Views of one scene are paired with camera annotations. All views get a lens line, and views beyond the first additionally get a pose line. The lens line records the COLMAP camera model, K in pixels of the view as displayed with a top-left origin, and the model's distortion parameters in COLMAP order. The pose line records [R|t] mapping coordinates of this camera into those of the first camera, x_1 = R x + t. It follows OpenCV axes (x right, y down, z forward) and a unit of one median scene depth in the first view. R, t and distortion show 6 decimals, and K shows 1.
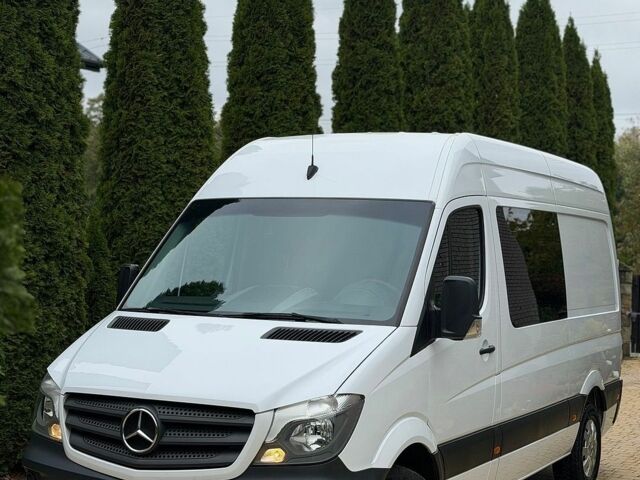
lens RADIAL K [[1150.2, 0, 320.0], [0, 1150.2, 240.0], [0, 0, 1]] dist [0.169959, -0.059793]
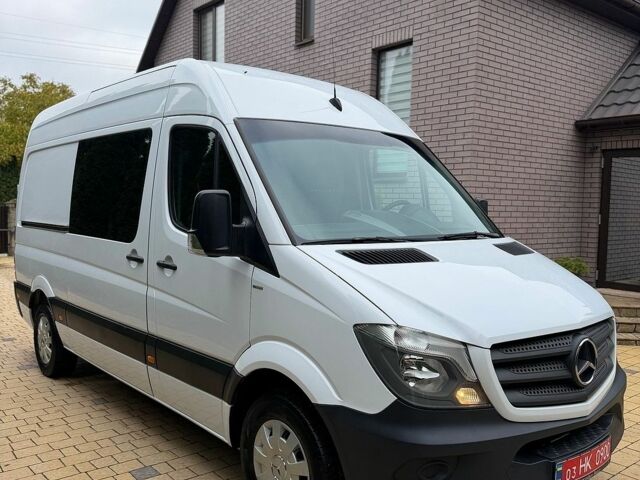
lens RADIAL K [[591.8, 0, 320.2], [0, 591.8, 236.4], [0, 0, 1]] dist [0.155307, -0.273108]
pose [[0.382408, -0.068940, 0.921418, -0.631266], [-0.016274, 0.996555, 0.081316, 0.023028], [-0.923850, -0.046091, 0.379969, 0.934366]]
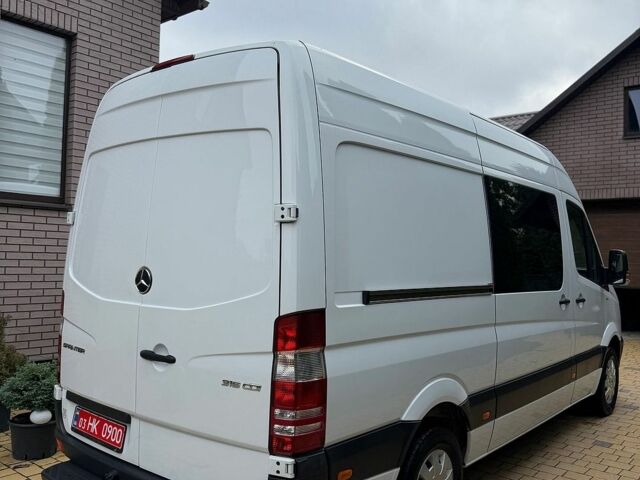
lens RADIAL K [[589.4, 0, 322.5], [0, 589.4, 241.1], [0, 0, 1]] dist [0.185701, -0.329556]
pose [[-0.976518, -0.044983, 0.210687, 0.054943], [-0.051350, 0.998372, -0.024842, 0.060771], [-0.209226, -0.035077, -0.977238, 2.240667]]
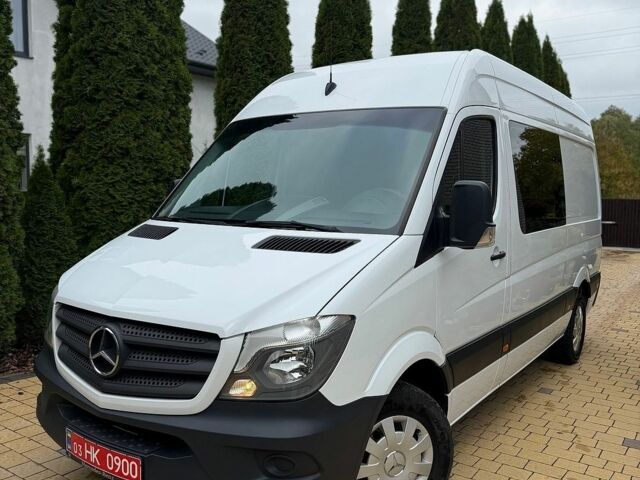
lens RADIAL K [[591.8, 0, 320.2], [0, 591.8, 236.4], [0, 0, 1]] dist [0.155307, -0.273108]
pose [[0.991614, 0.000178, -0.129236, 0.064640], [0.010863, 0.996345, 0.084722, 0.035128], [0.128779, -0.085415, 0.987988, 0.521771]]
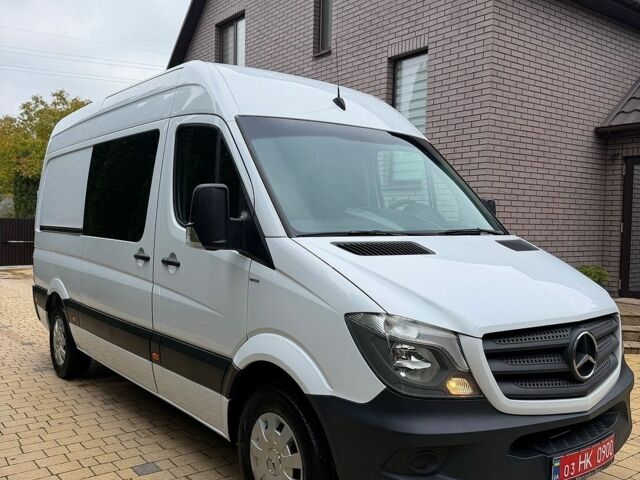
lens RADIAL K [[591.8, 0, 320.2], [0, 591.8, 236.4], [0, 0, 1]] dist [0.155307, -0.273108]
pose [[0.422364, -0.044409, 0.905338, -0.623133], [-0.014210, 0.998352, 0.055601, 0.041429], [-0.906315, -0.036349, 0.421037, 0.910723]]
